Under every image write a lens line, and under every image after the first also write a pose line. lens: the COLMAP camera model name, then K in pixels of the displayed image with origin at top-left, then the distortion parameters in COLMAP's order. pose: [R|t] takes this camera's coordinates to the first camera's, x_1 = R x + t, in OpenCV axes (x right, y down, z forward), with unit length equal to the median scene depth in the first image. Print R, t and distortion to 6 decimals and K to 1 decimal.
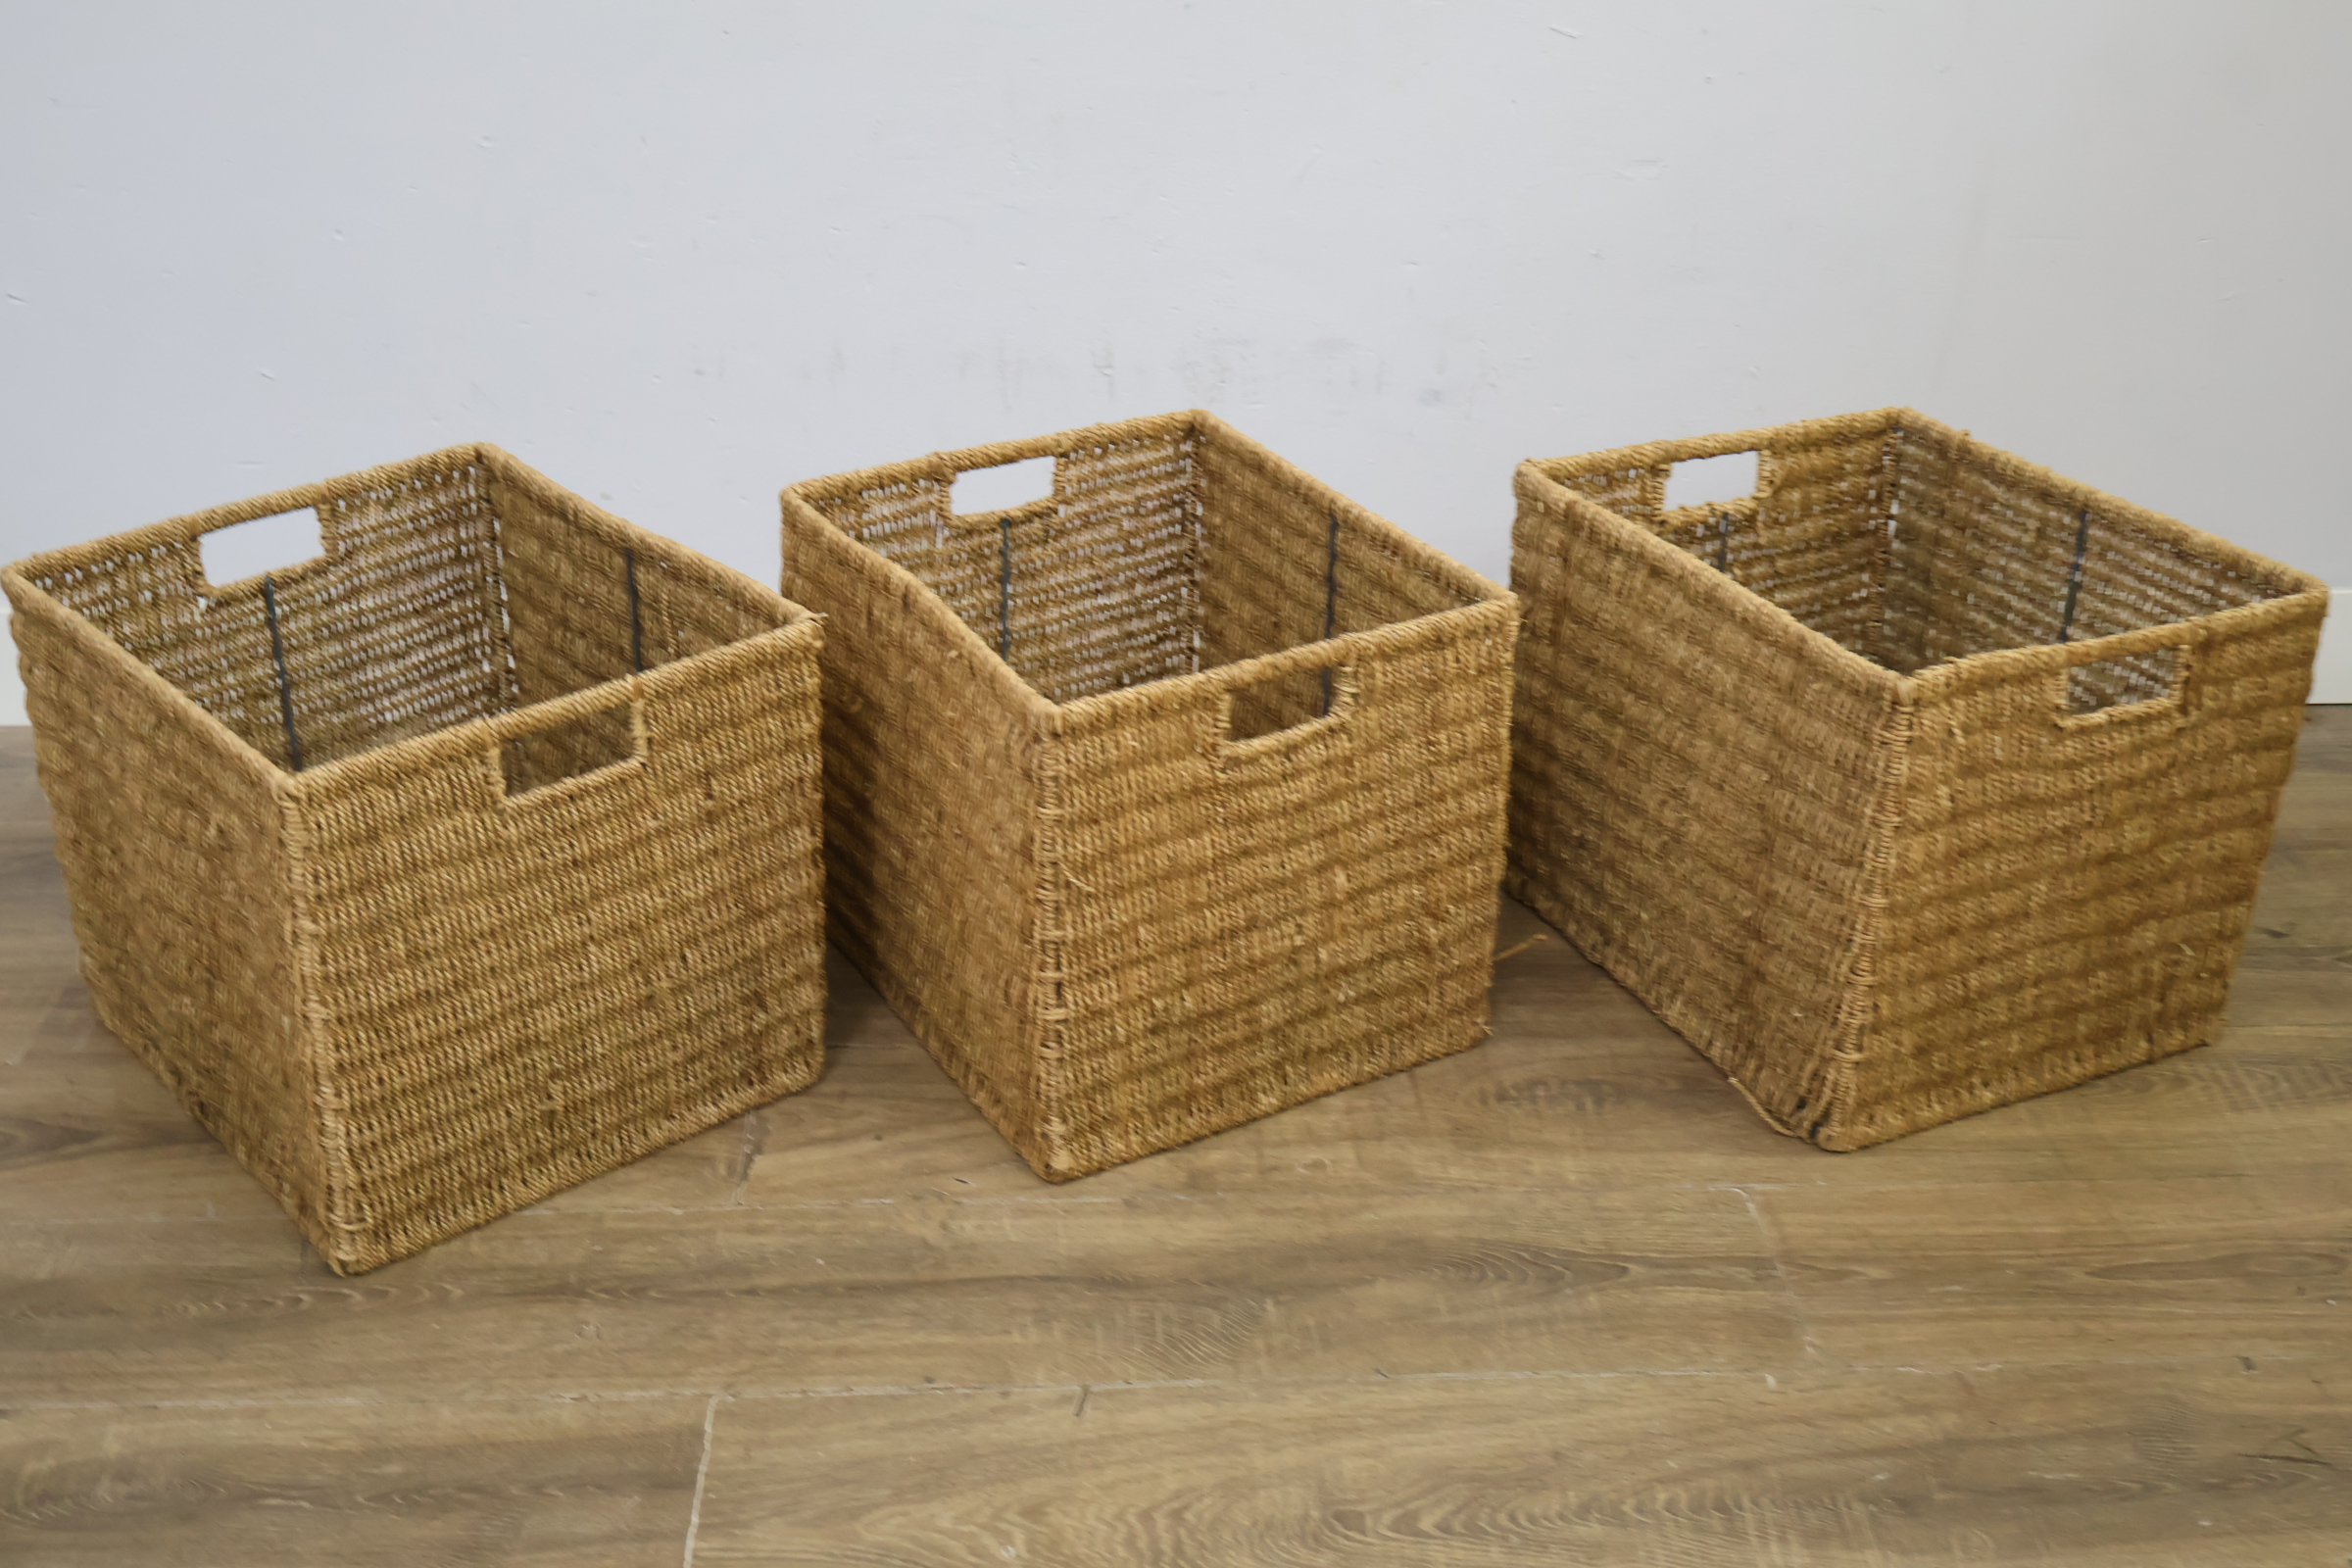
lens RADIAL K [[2675.7, 0, 1174.2], [0, 2675.7, 774.9], [0, 0, 1]] dist [0.010714, 0.000000]
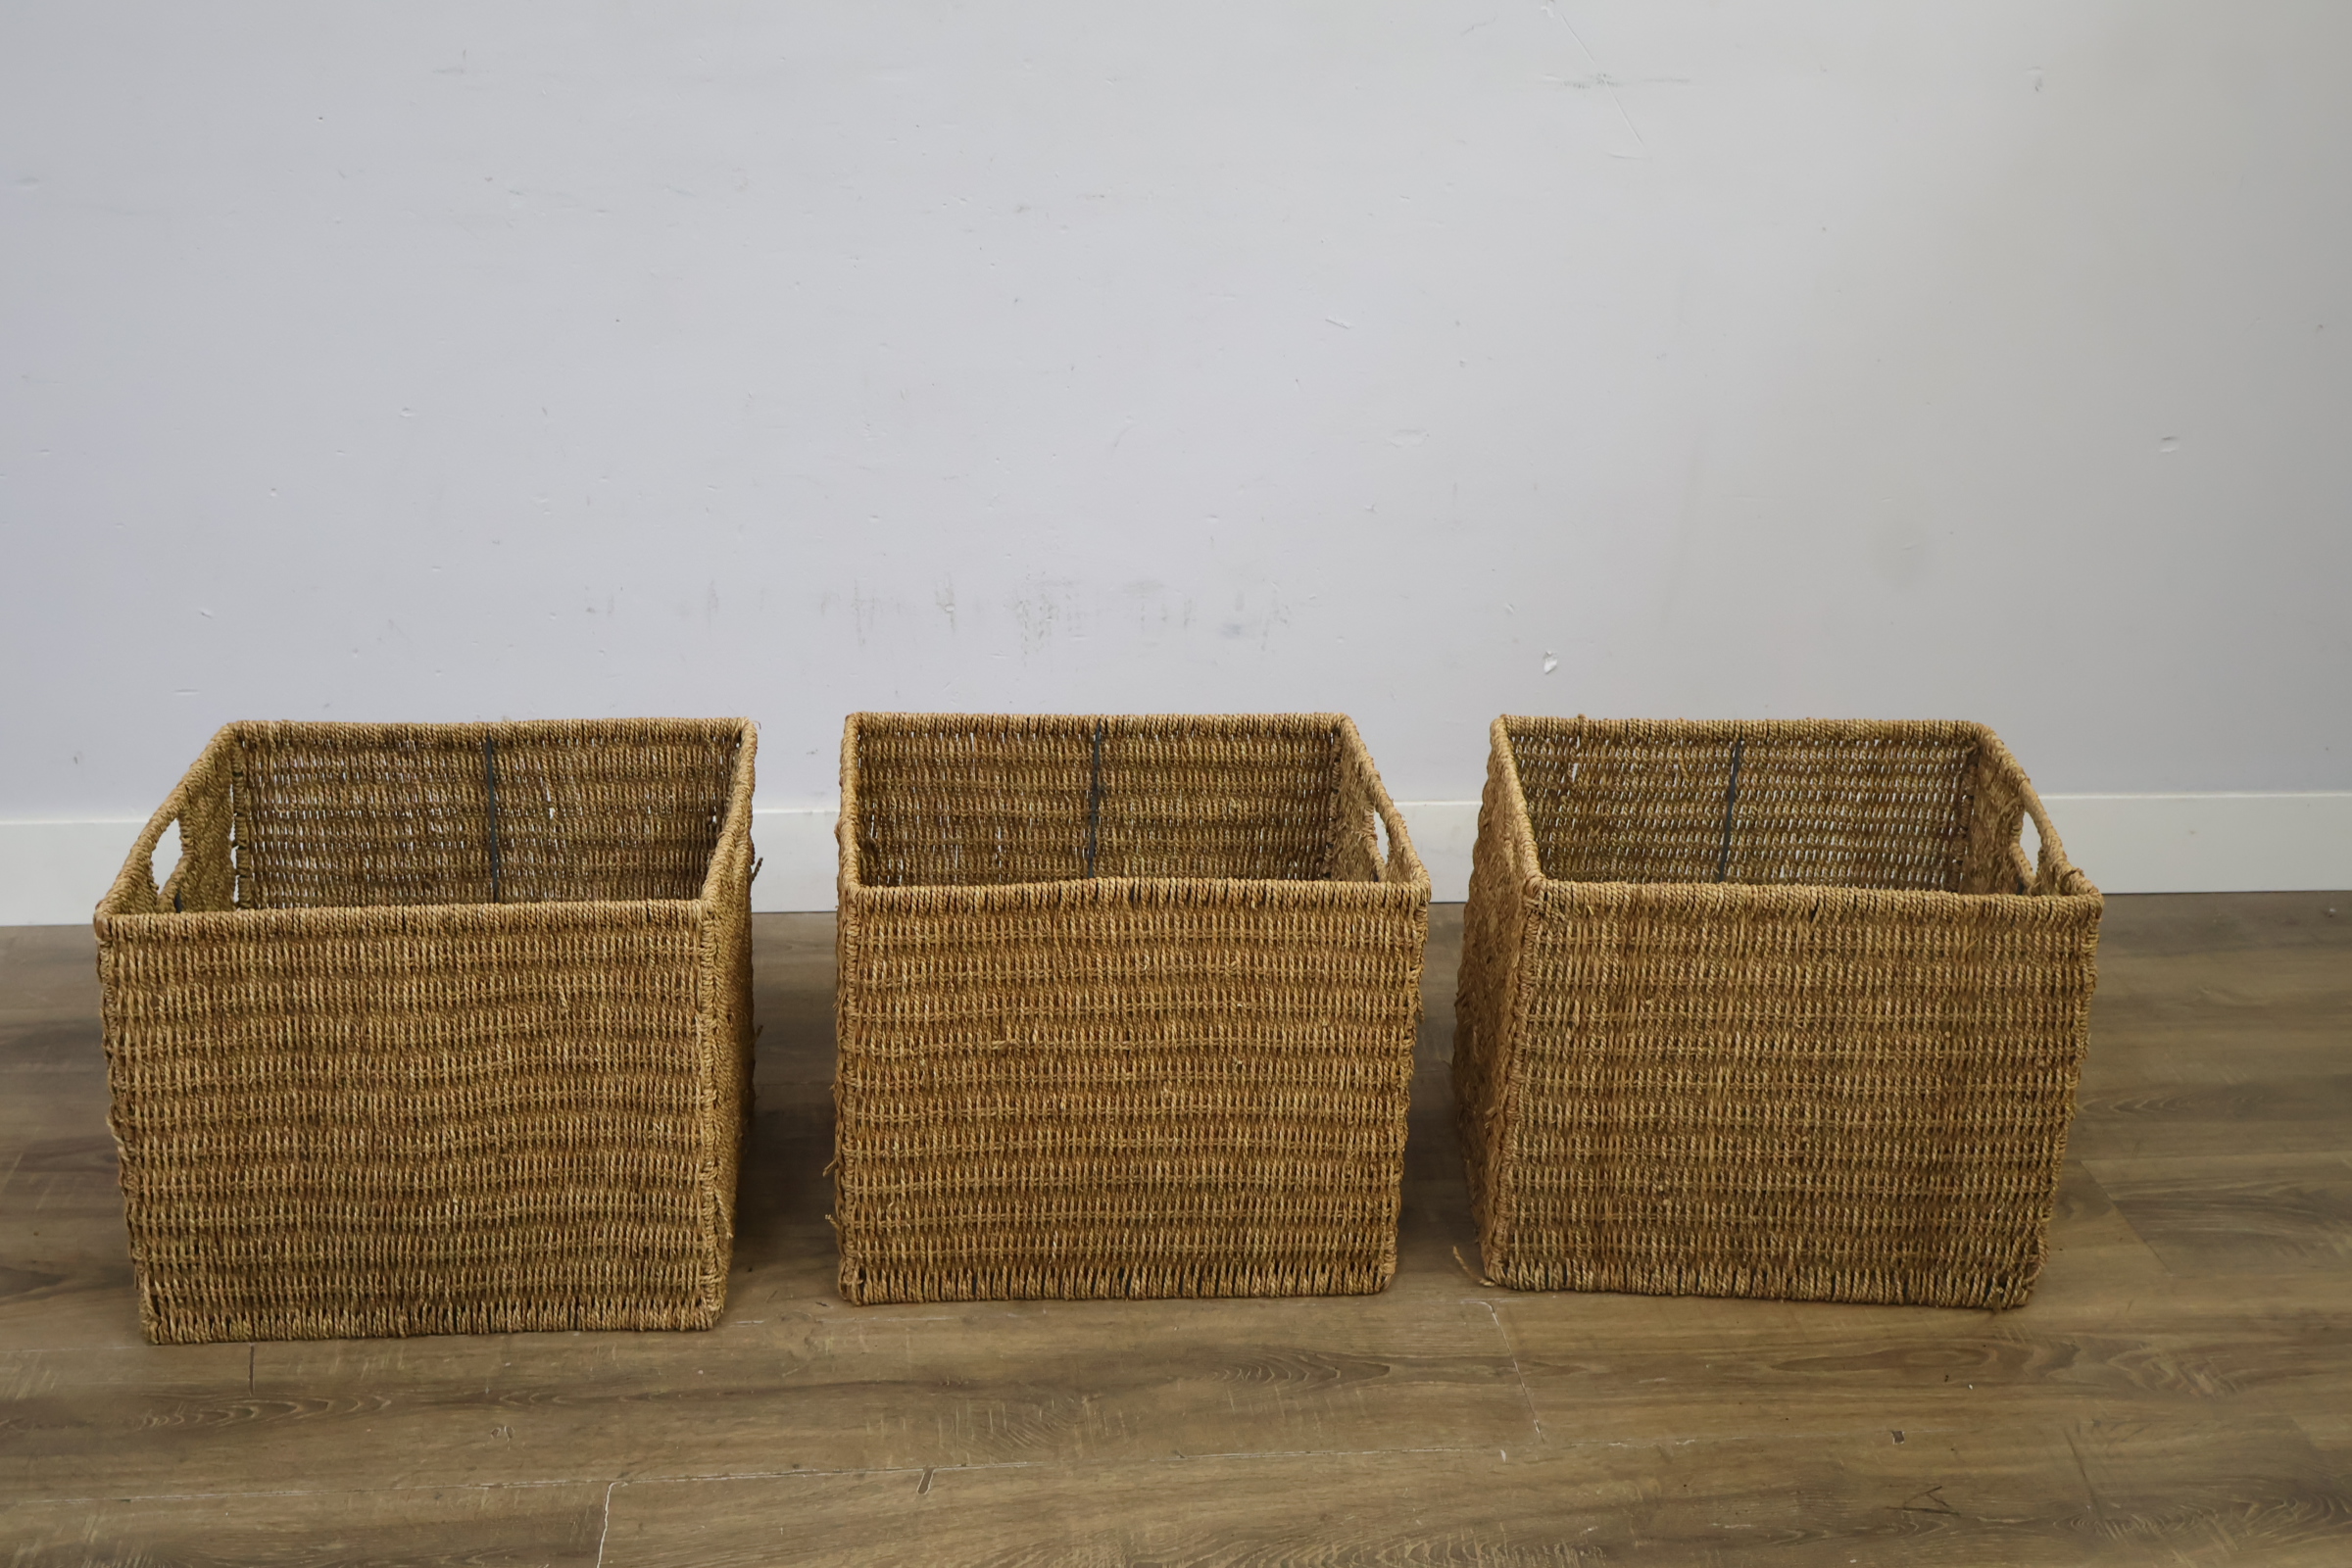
lens RADIAL K [[2675.7, 0, 1164.4], [0, 2675.7, 790.3], [0, 0, 1]] dist [0.010714, 0.000000]
pose [[0.998707, -0.004118, 0.050675, 0.011942], [0.007849, 0.997253, -0.073648, 0.016764], [-0.050233, 0.073950, 0.995996, -0.198281]]
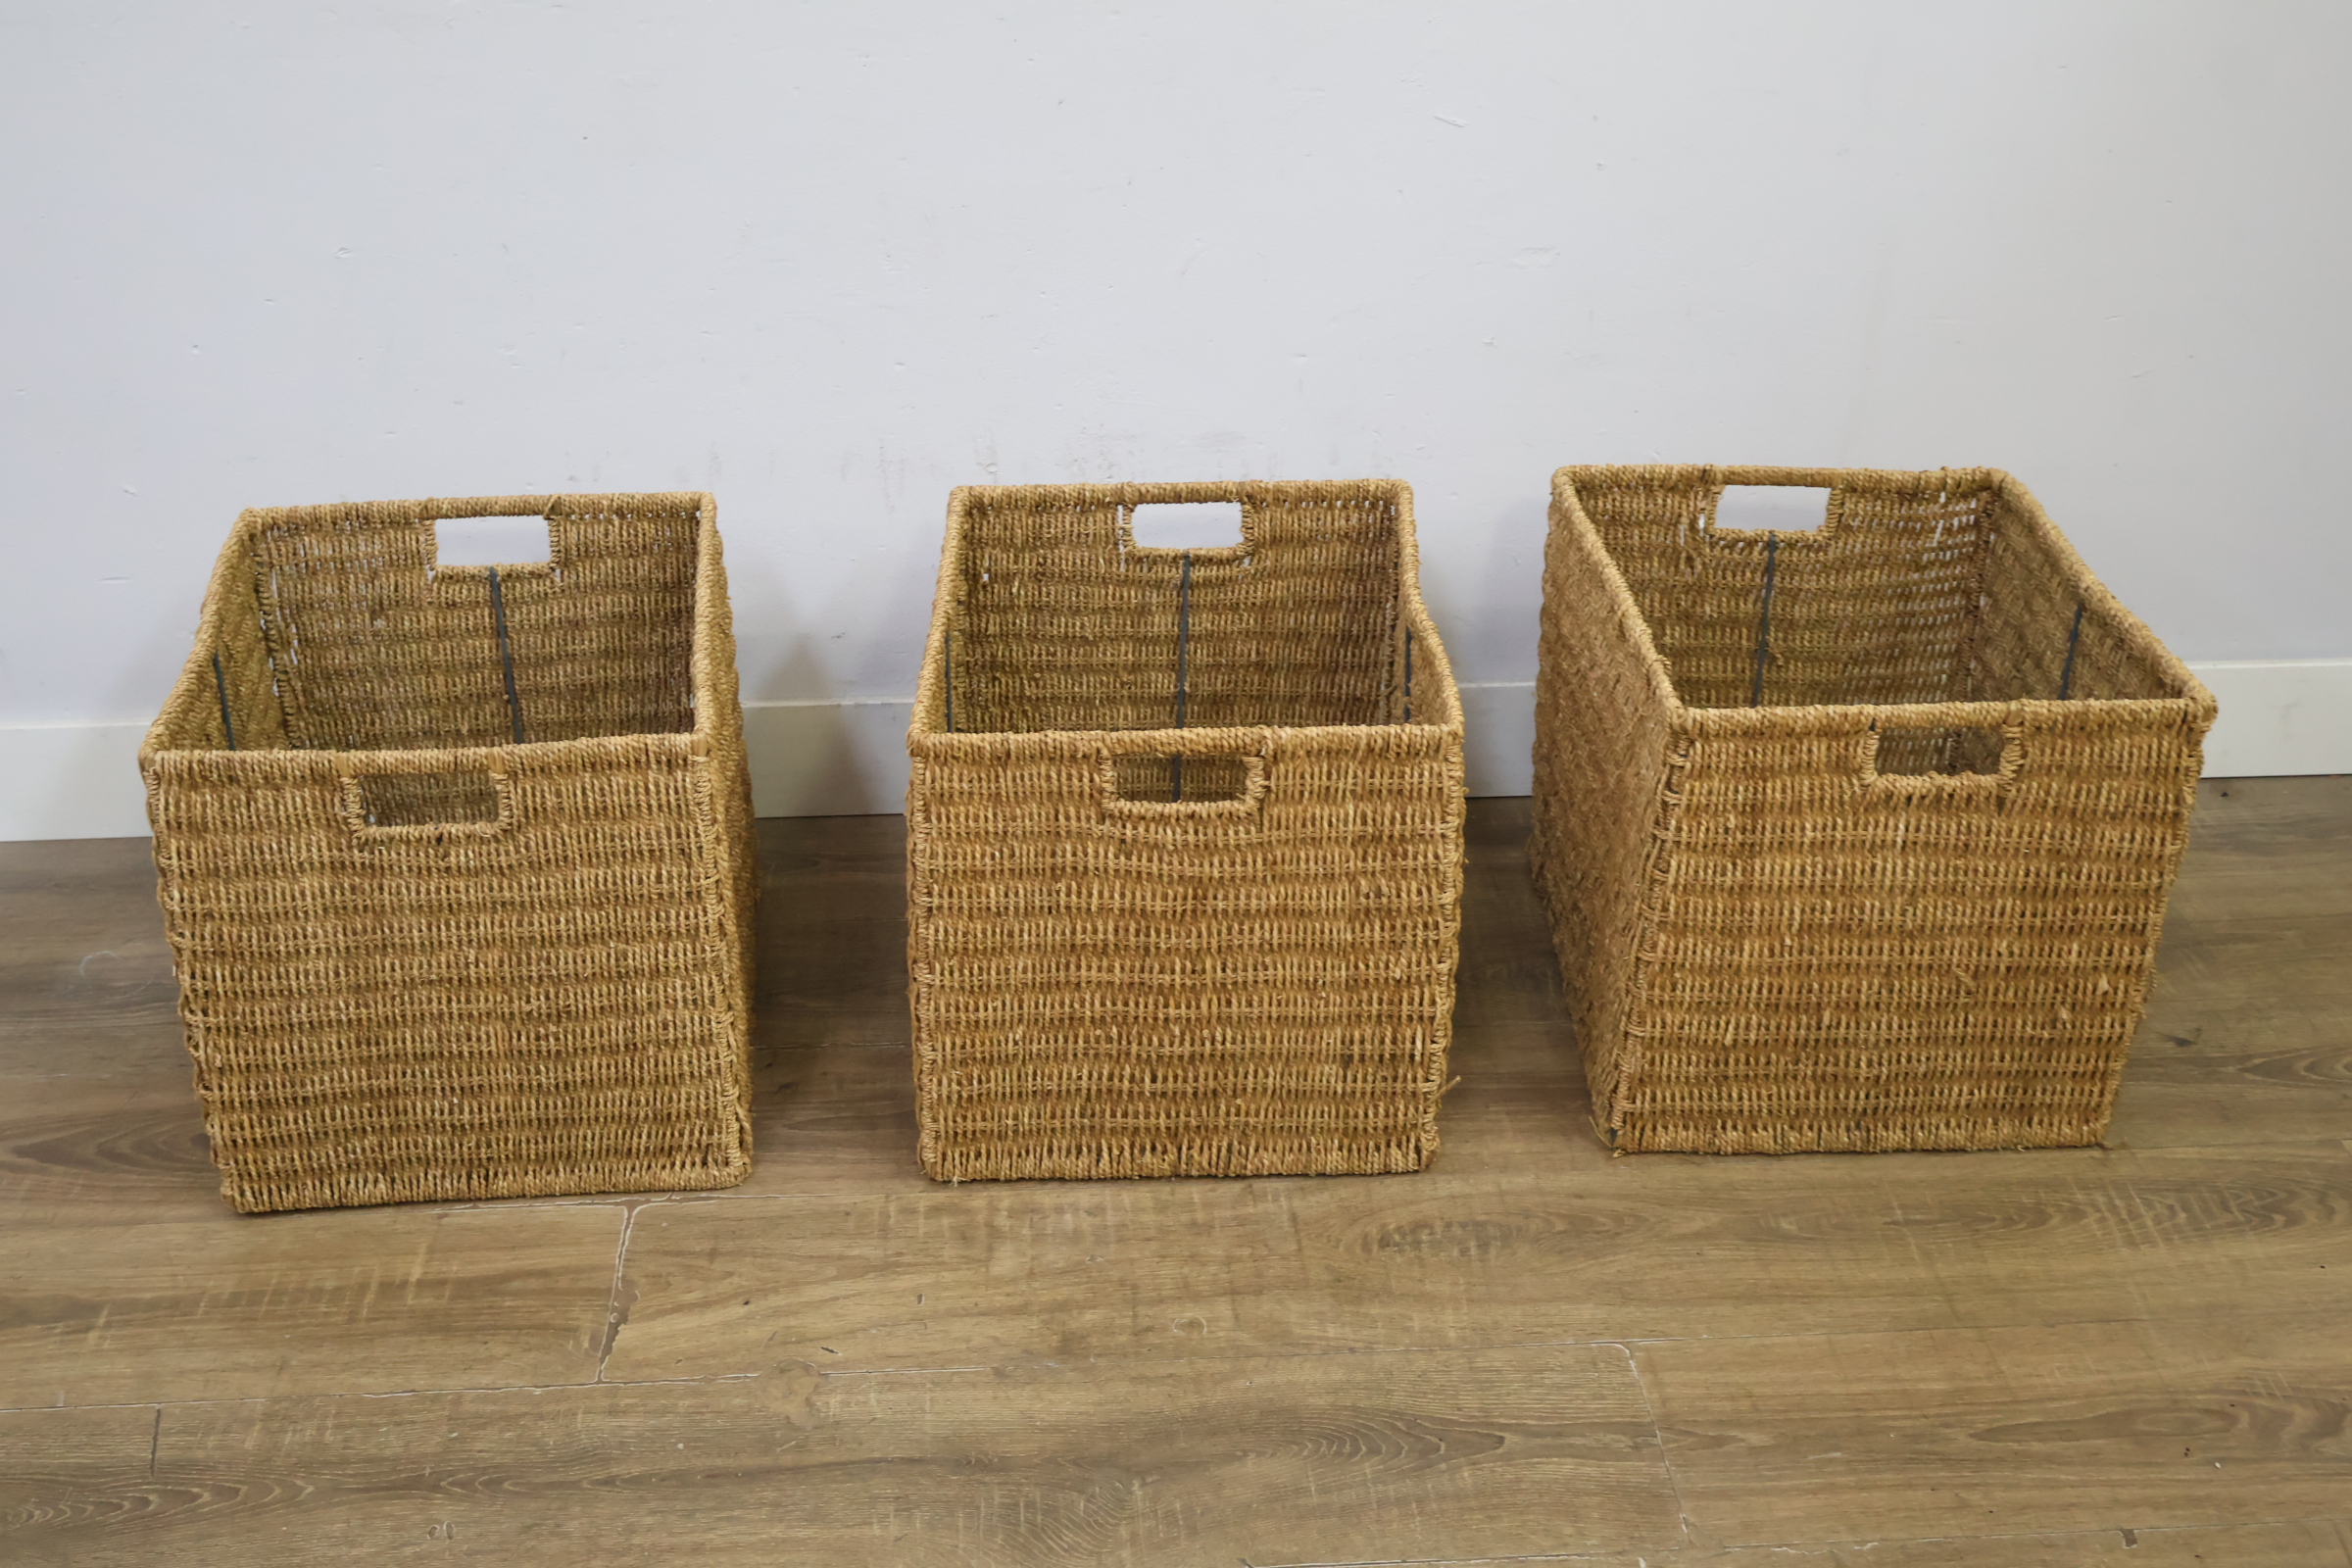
lens RADIAL K [[2675.7, 0, 1172.1], [0, 2675.7, 784.4], [0, 0, 1]] dist [0.010714, 0.000000]
pose [[0.999849, -0.017348, 0.000478, 0.053289], [0.017325, 0.999362, 0.031218, -0.090907], [-0.001020, -0.031205, 0.999513, 0.027025]]
